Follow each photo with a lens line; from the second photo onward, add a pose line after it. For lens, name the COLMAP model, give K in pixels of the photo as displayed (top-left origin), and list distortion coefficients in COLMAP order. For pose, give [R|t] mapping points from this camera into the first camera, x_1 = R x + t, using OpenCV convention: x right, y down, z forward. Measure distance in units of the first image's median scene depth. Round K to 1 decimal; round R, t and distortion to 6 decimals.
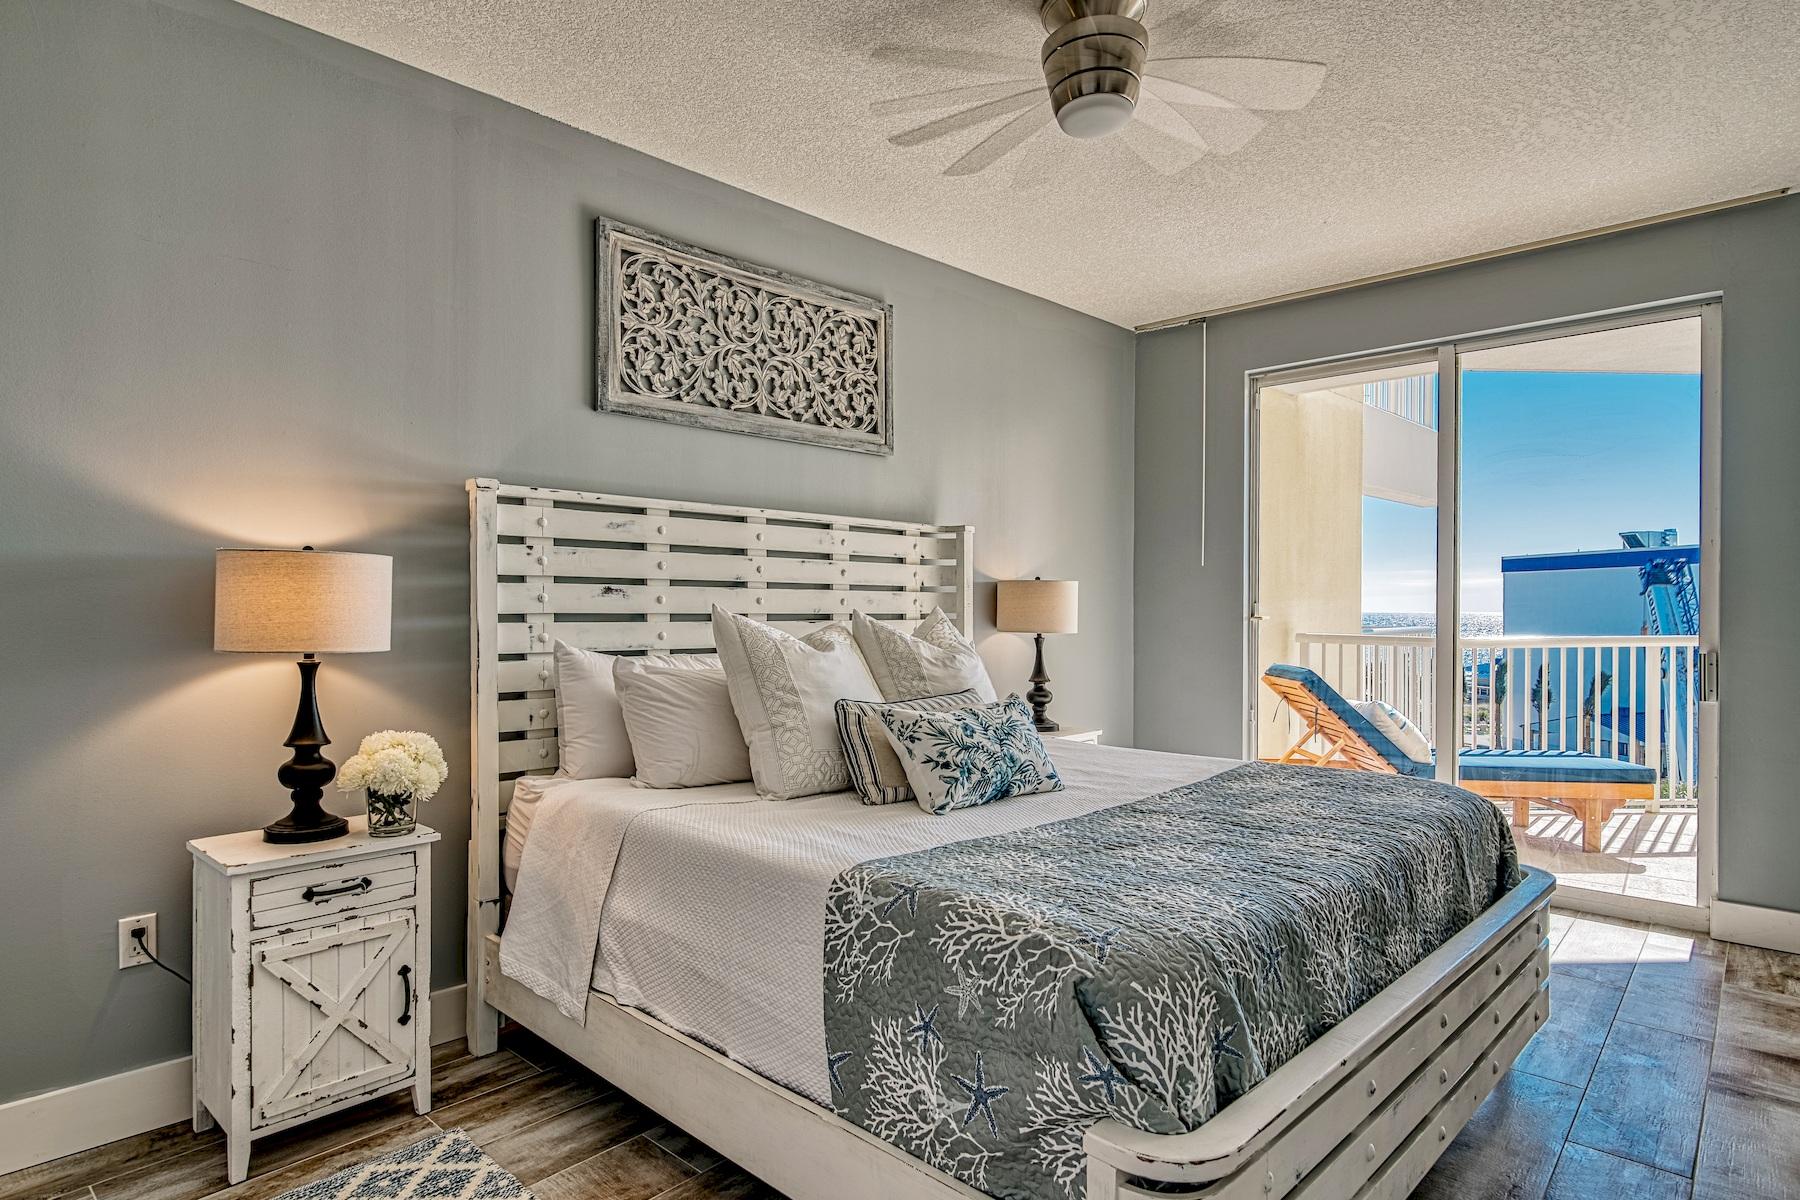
lens RADIAL K [[1024.0, 0, 900.0], [0, 1024.0, 600.0], [0, 0, 1]] dist [0.000010, -0.000187]
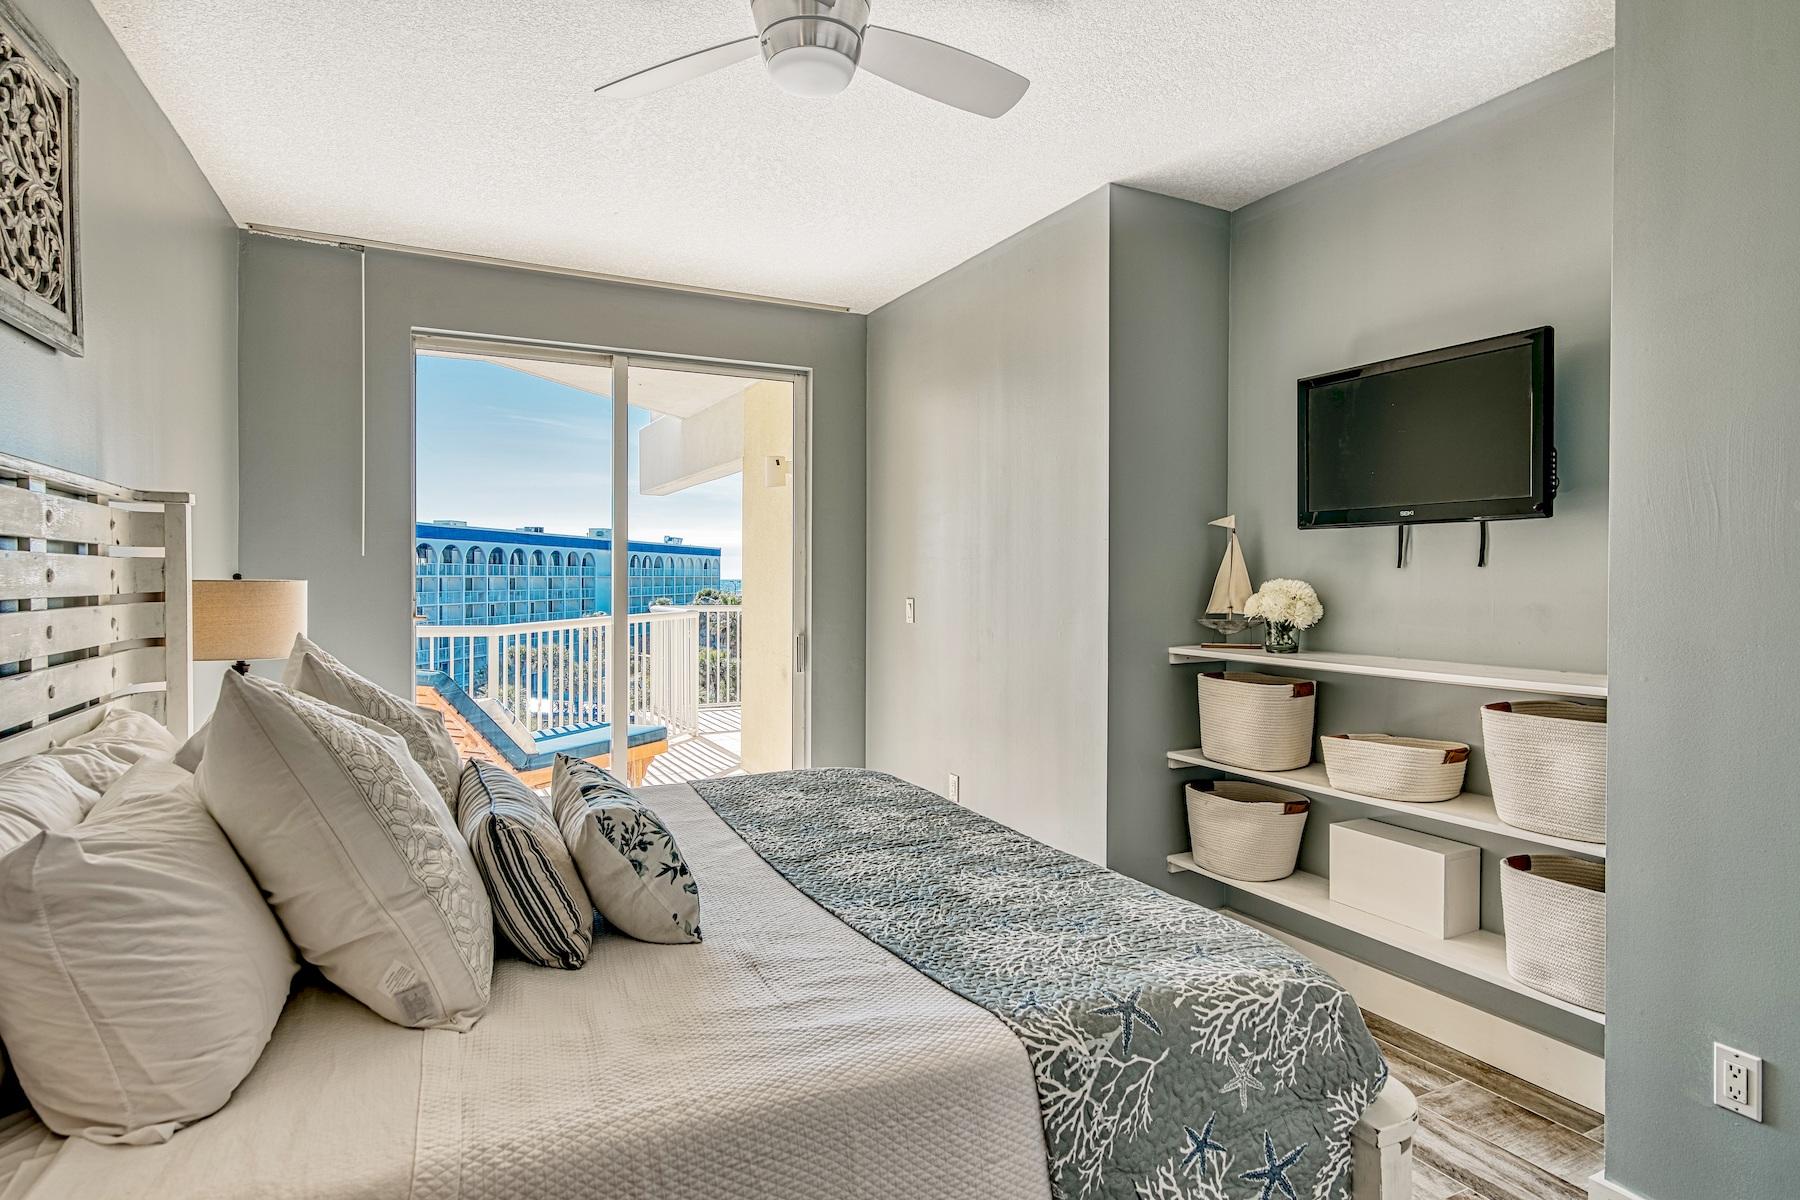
lens RADIAL K [[1004.6, 0, 894.6], [0, 1004.6, 575.9], [0, 0, 1]] dist [0.003496, 0.000246]
pose [[0.325973, -0.001351, 0.945378, -0.823948], [-0.012989, 0.999898, 0.005908, -0.072947], [-0.945290, -0.014205, 0.325922, 0.909143]]
